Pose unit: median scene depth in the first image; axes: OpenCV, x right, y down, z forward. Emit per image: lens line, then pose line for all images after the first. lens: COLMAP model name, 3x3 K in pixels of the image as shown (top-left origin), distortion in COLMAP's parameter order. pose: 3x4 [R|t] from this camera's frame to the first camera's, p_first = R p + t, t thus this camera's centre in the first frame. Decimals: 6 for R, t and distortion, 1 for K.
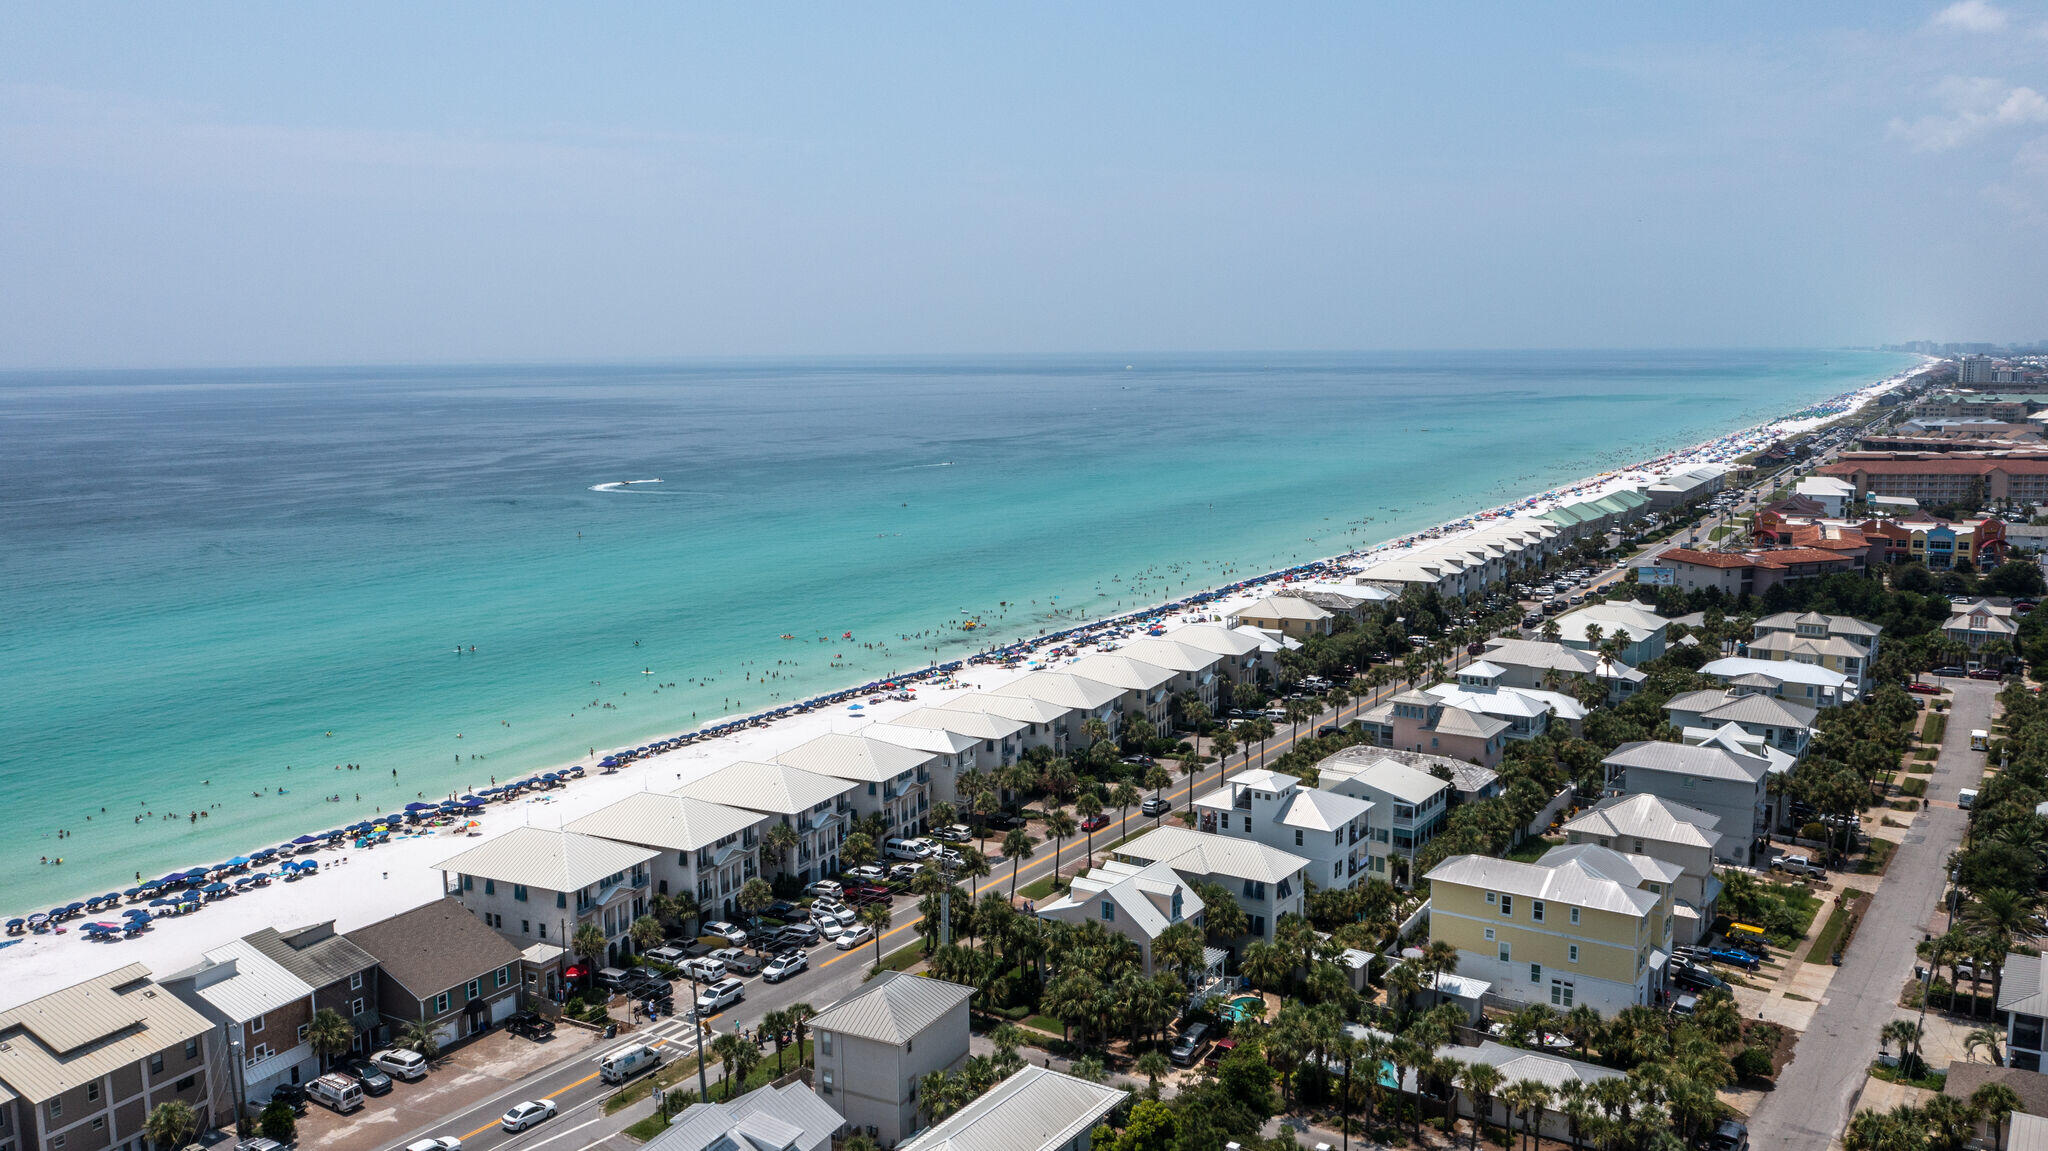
lens RADIAL K [[1616.0, 0, 1012.6], [0, 1616.0, 574.2], [0, 0, 1]] dist [-0.014951, -0.000656]
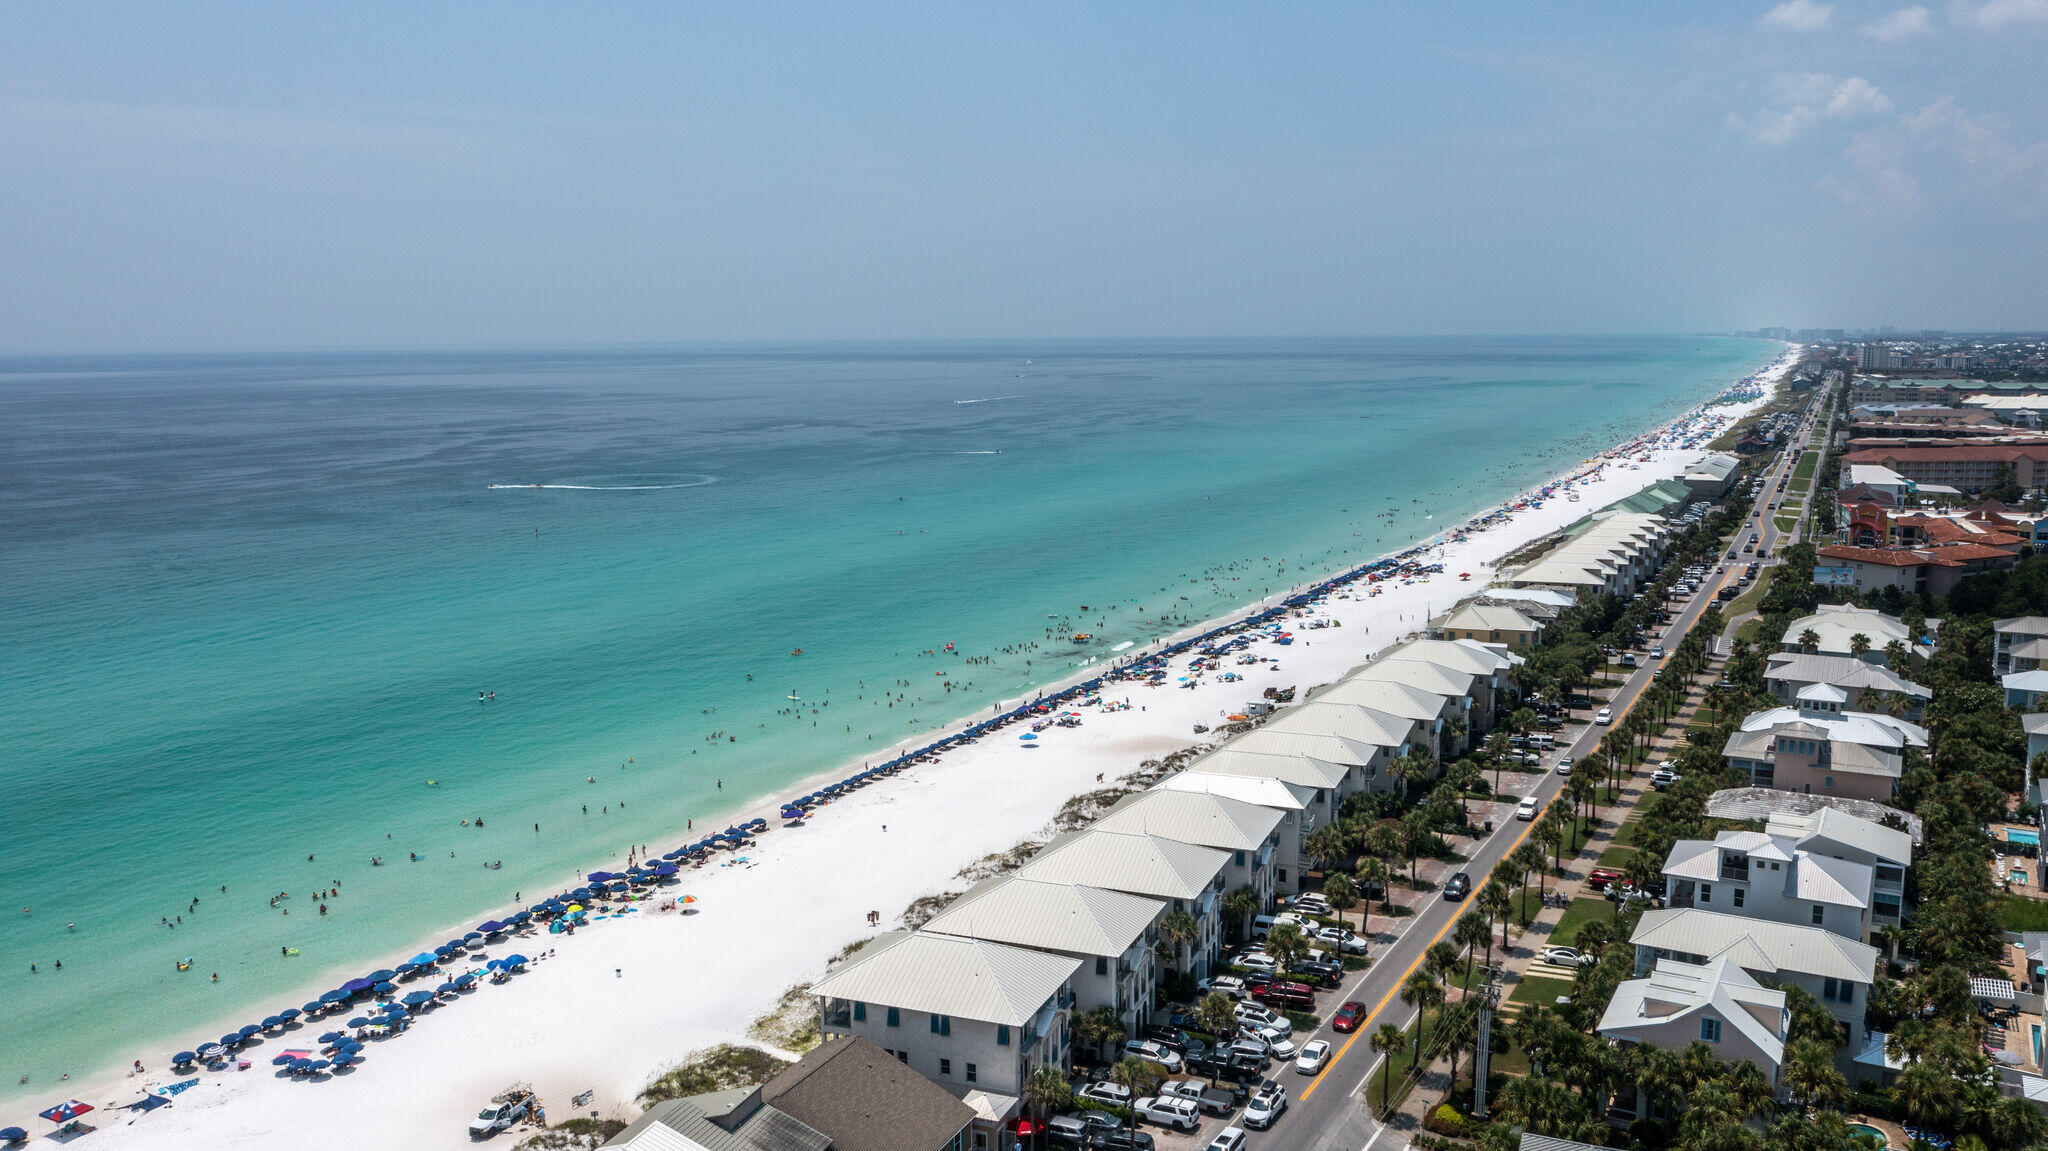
lens RADIAL K [[1616.0, 0, 1012.6], [0, 1616.0, 574.2], [0, 0, 1]] dist [-0.014951, -0.000656]
pose [[0.996736, -0.011570, 0.079902, -0.268340], [0.010899, 0.999902, 0.008829, -0.022934], [-0.079996, -0.007929, 0.996764, 0.175639]]
